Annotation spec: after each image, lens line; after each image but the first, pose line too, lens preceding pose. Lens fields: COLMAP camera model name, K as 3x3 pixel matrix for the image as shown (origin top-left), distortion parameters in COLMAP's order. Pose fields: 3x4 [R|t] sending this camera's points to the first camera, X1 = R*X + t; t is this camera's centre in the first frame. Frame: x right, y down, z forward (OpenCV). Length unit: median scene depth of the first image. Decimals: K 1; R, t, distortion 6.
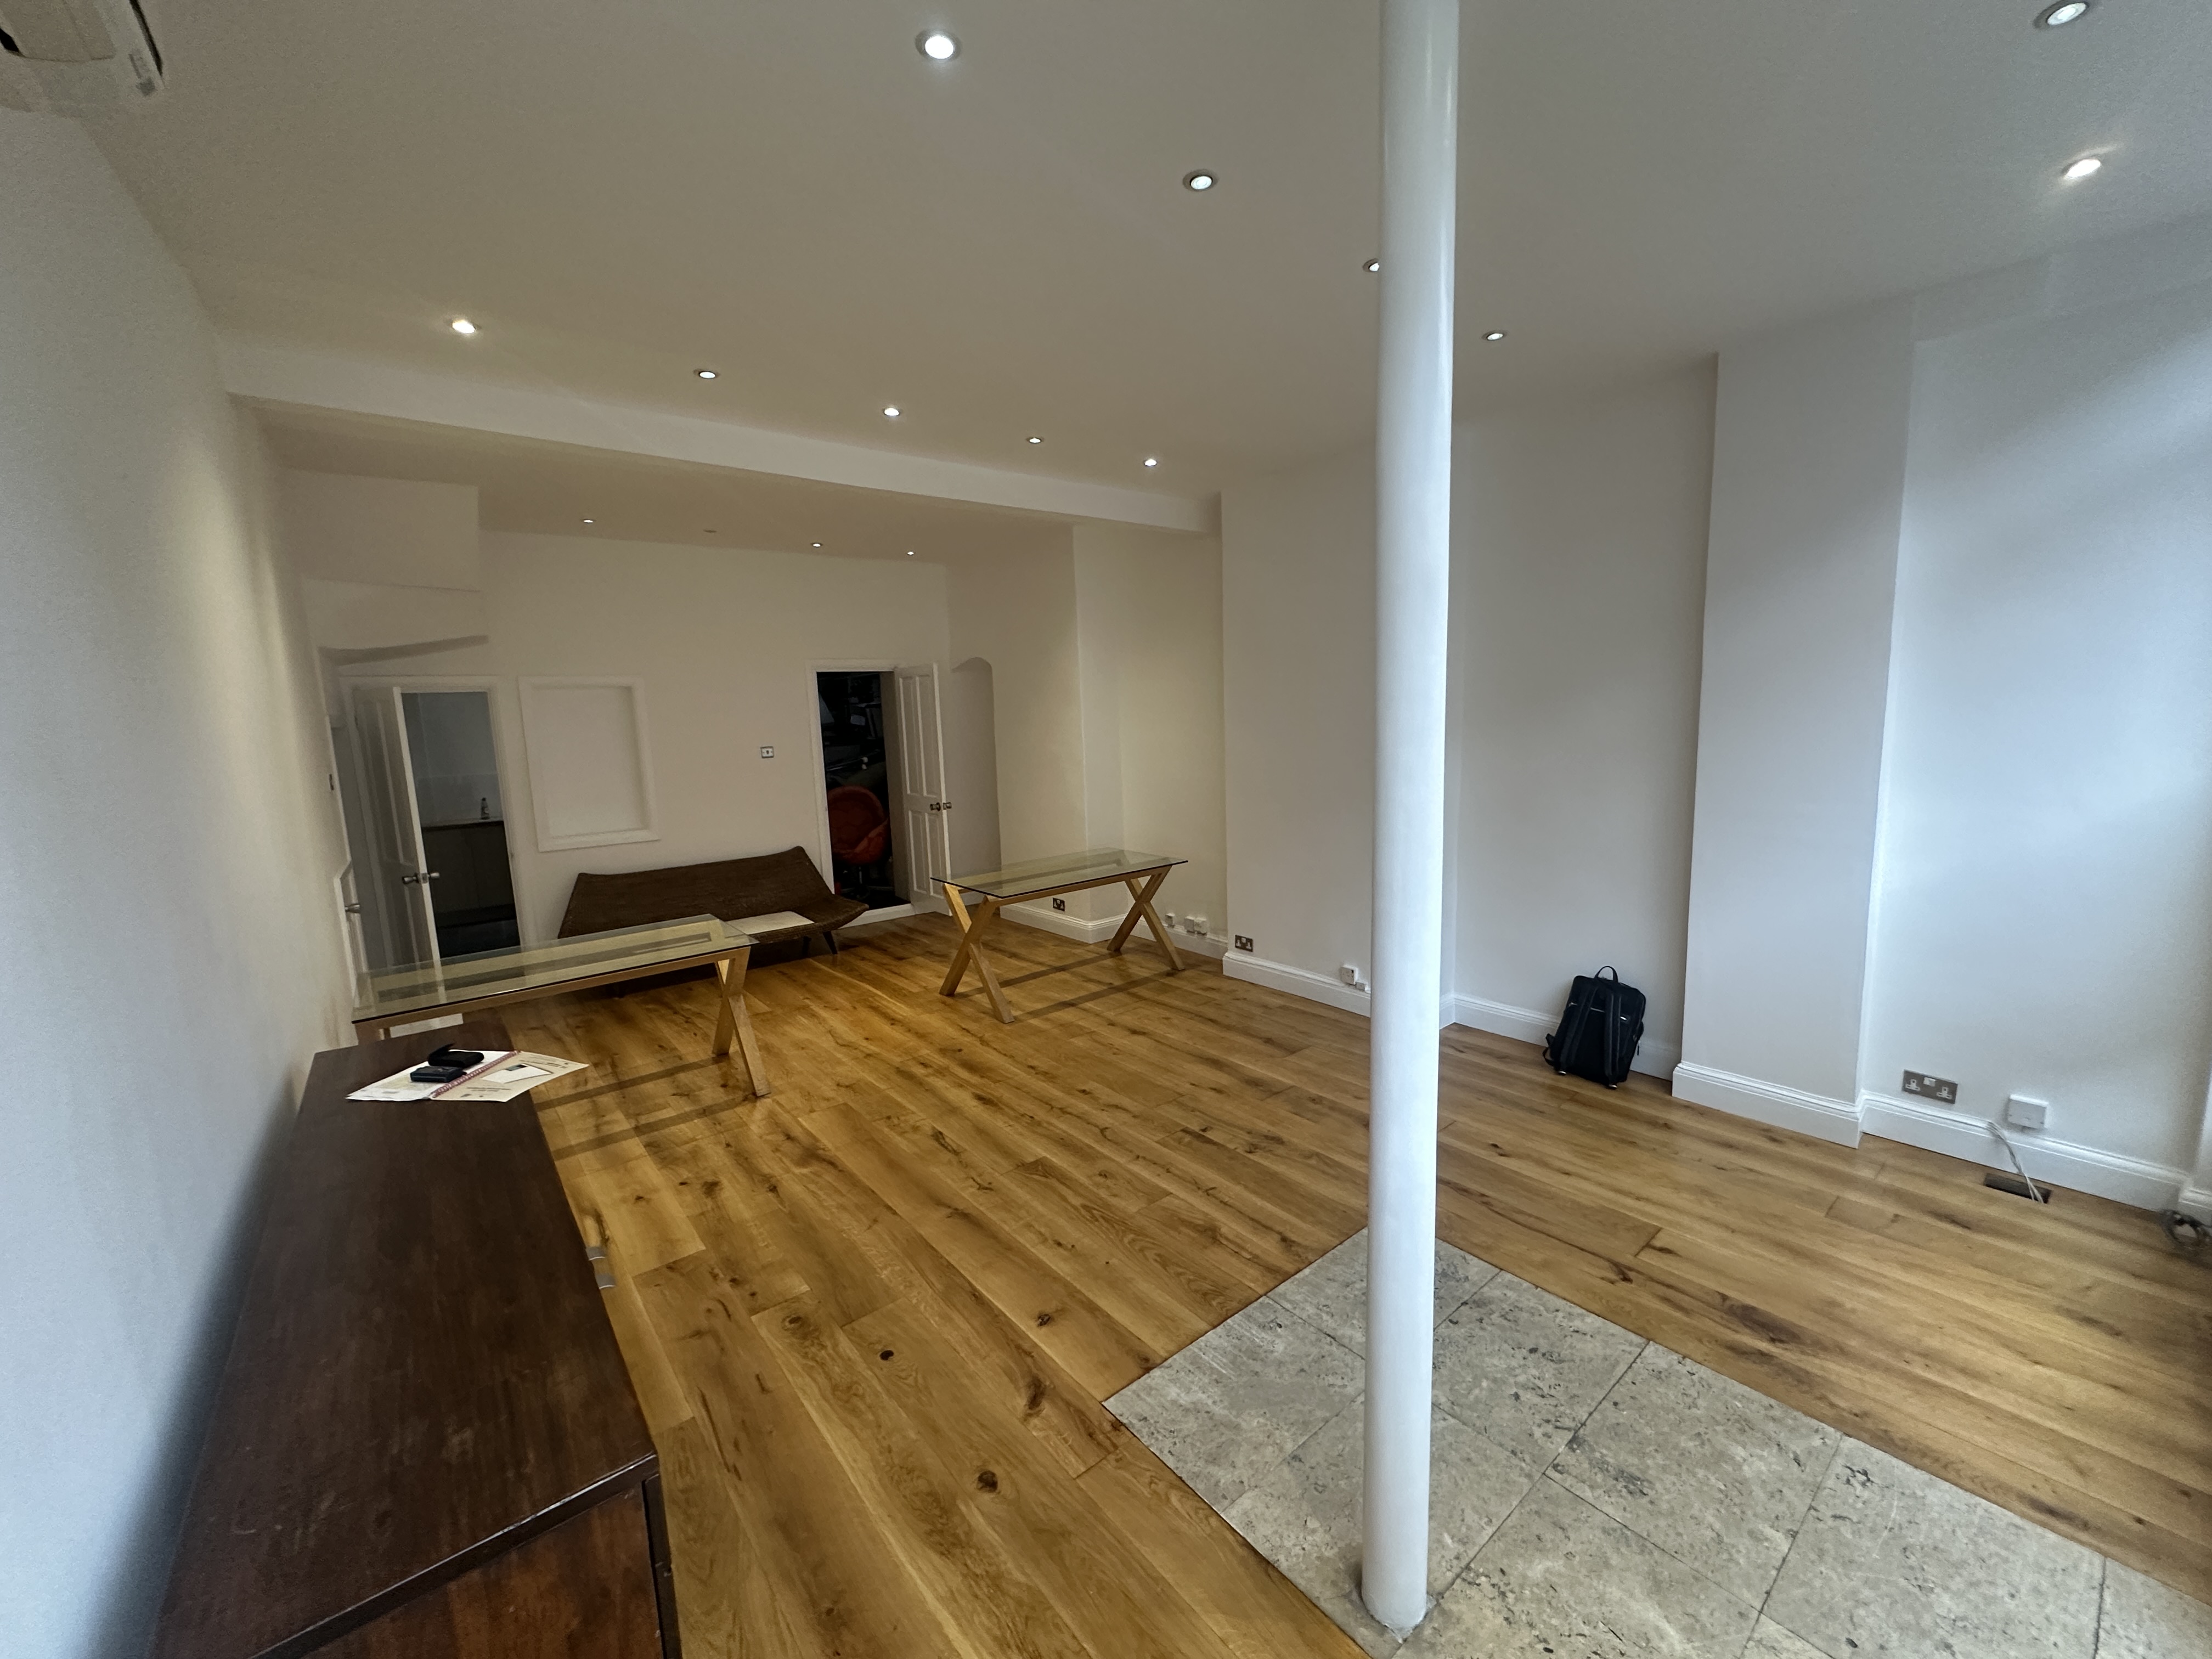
lens RADIAL K [[879.1, 0, 1104.0], [0, 879.1, 831.7], [0, 0, 1]] dist [-0.010750, 0.000071]
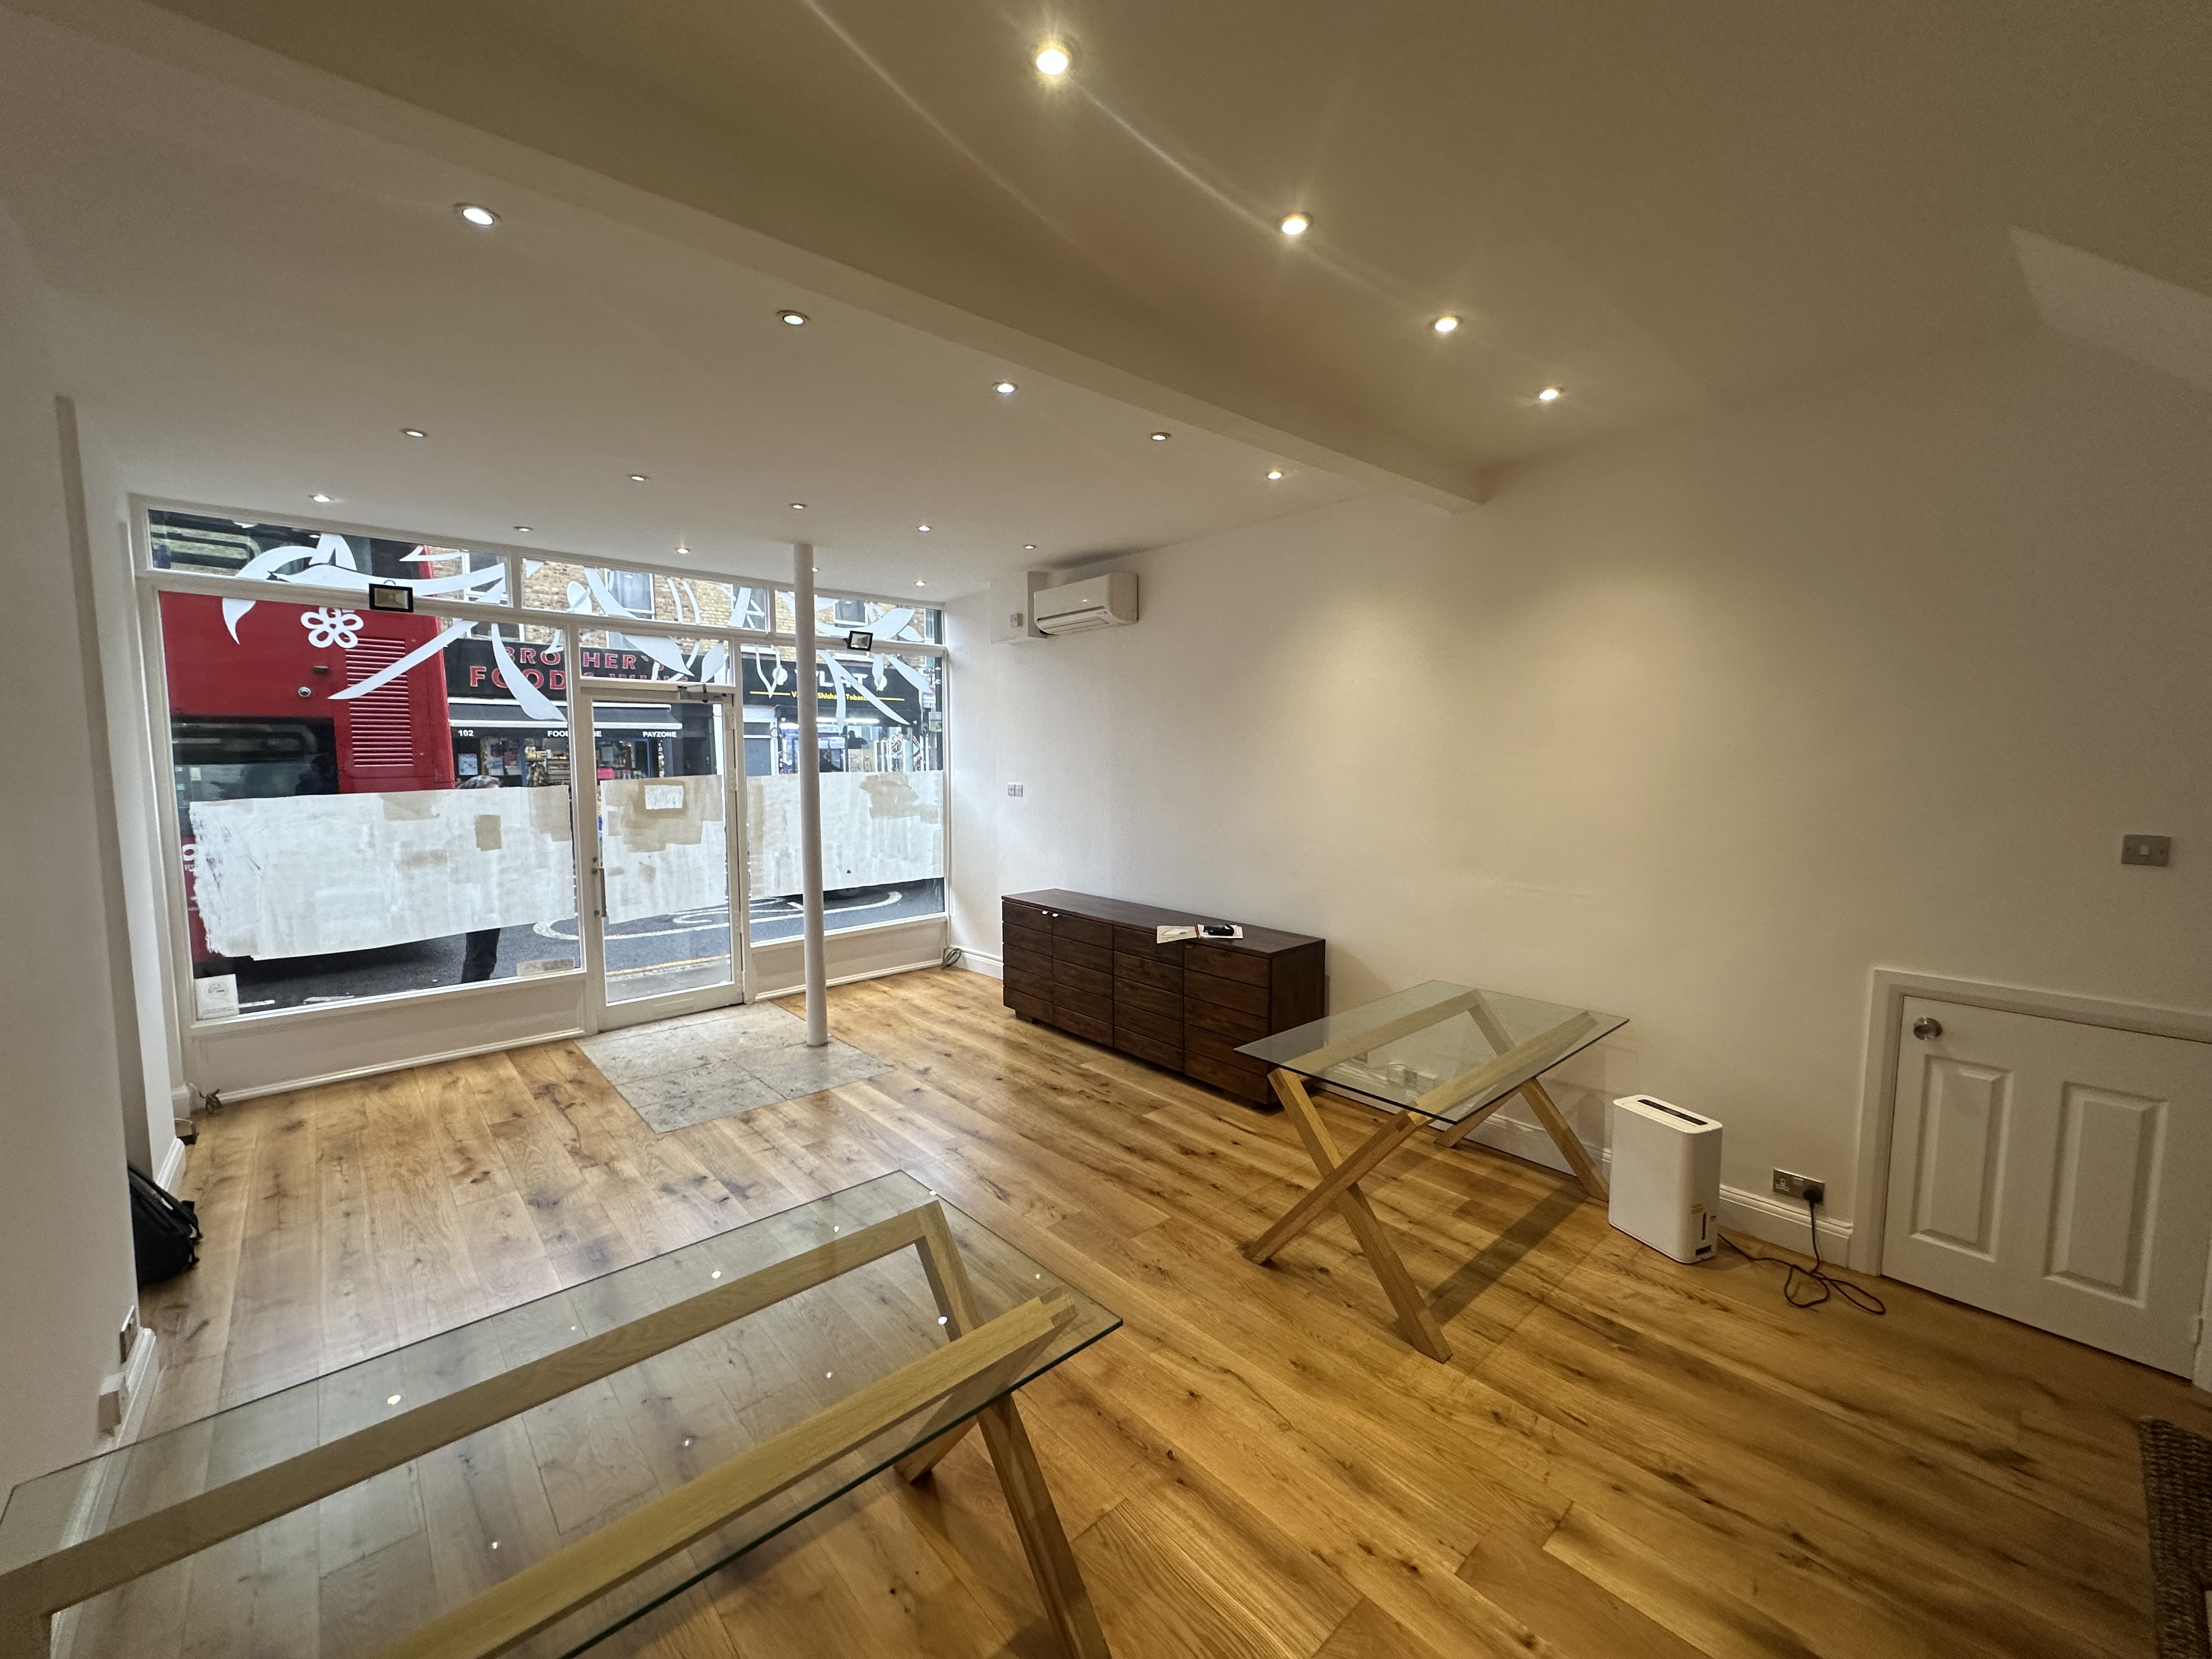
lens RADIAL K [[879.1, 0, 1108.4], [0, 879.1, 825.9], [0, 0, 1]] dist [-0.010750, 0.000071]
pose [[-0.998030, 0.042705, -0.045959, -0.235644], [0.031170, 0.973281, 0.227490, -0.225849], [0.054446, 0.225610, -0.972695, 1.567996]]
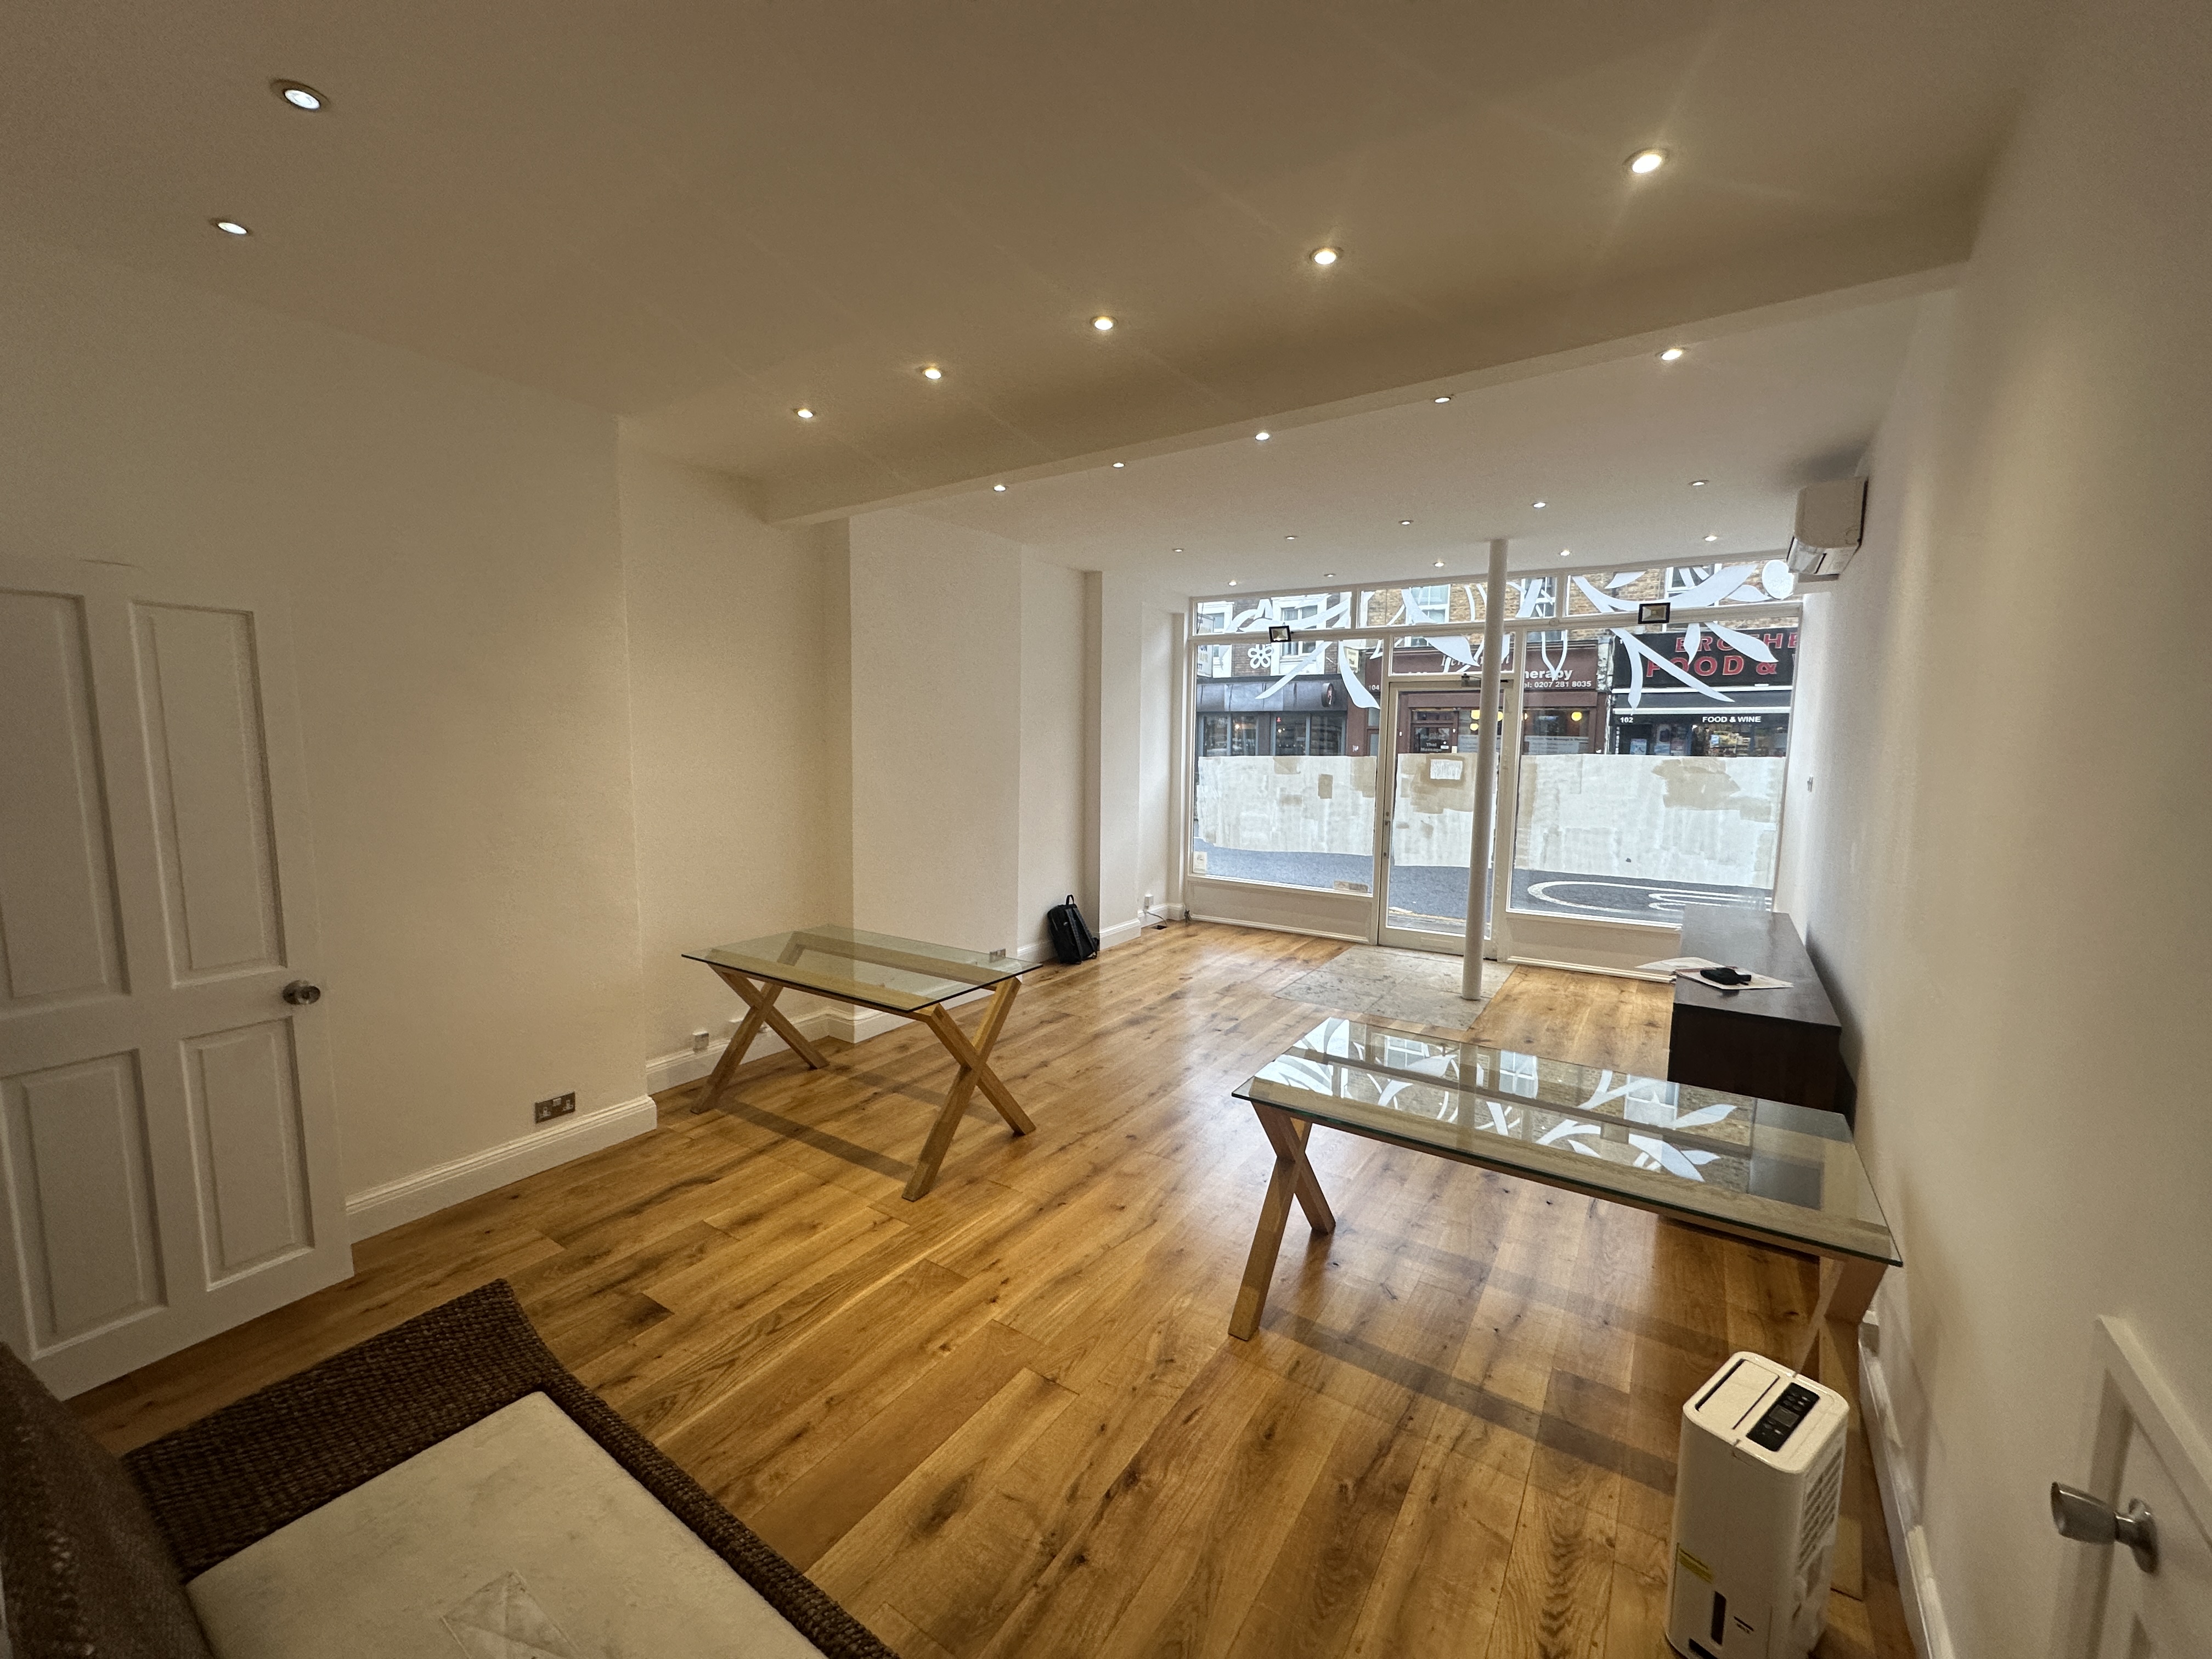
lens RADIAL K [[879.1, 0, 1103.5], [0, 879.1, 827.8], [0, 0, 1]] dist [-0.010750, 0.000071]
pose [[-0.292705, -0.066742, 0.953871, -0.989326], [0.138736, 0.984041, 0.111426, -0.145828], [-0.946085, 0.164951, -0.278774, 1.277135]]
